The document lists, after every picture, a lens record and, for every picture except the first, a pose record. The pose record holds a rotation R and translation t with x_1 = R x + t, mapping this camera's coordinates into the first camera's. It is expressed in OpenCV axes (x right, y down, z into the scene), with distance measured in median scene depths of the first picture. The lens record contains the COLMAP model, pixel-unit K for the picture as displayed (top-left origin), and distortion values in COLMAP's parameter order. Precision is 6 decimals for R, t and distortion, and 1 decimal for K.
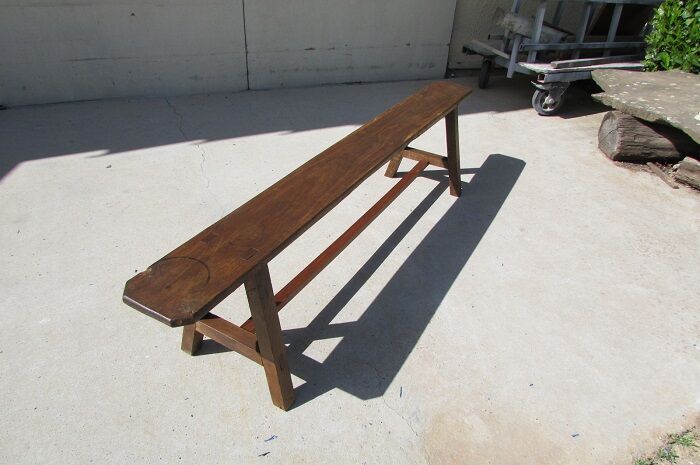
lens RADIAL K [[487.5, 0, 350.0], [0, 487.5, 232.5], [0, 0, 1]] dist [-0.029271, 0.000540]
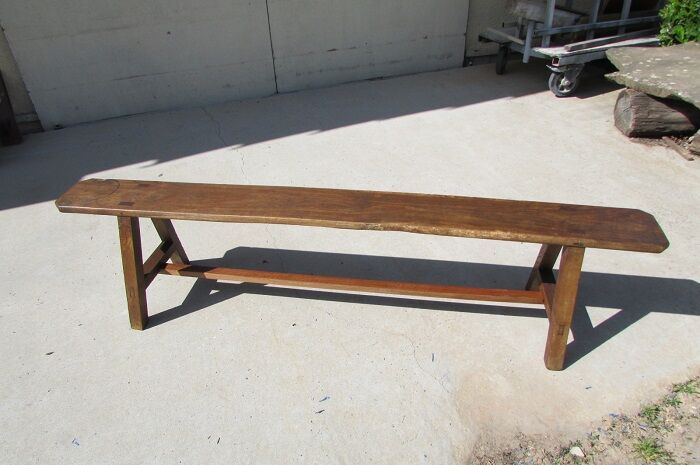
lens RADIAL K [[487.5, 0, 350.0], [0, 487.5, 232.5], [0, 0, 1]] dist [-0.029271, 0.000540]
pose [[0.996341, -0.058163, -0.062616, -0.000933], [0.059606, 0.997992, 0.021424, -0.001950], [0.061244, -0.025078, 0.997808, -0.077087]]
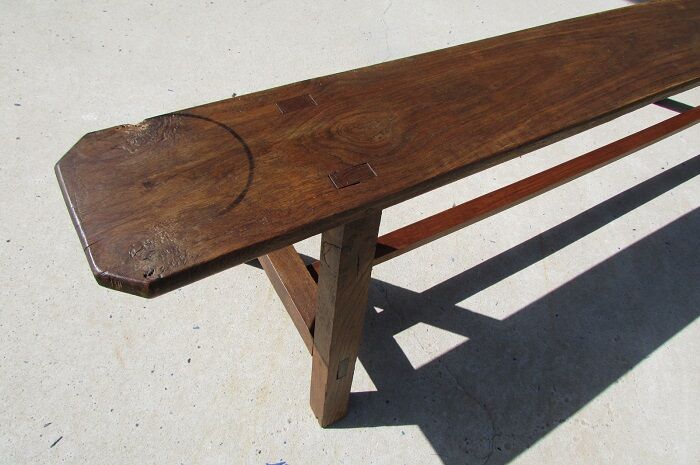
lens RADIAL K [[487.5, 0, 350.0], [0, 487.5, 232.5], [0, 0, 1]] dist [-0.029271, 0.000540]
pose [[0.866378, 0.446256, -0.224154, -0.035397], [-0.365978, 0.872769, 0.323007, -0.021824], [0.339778, -0.197810, 0.919468, 0.238319]]
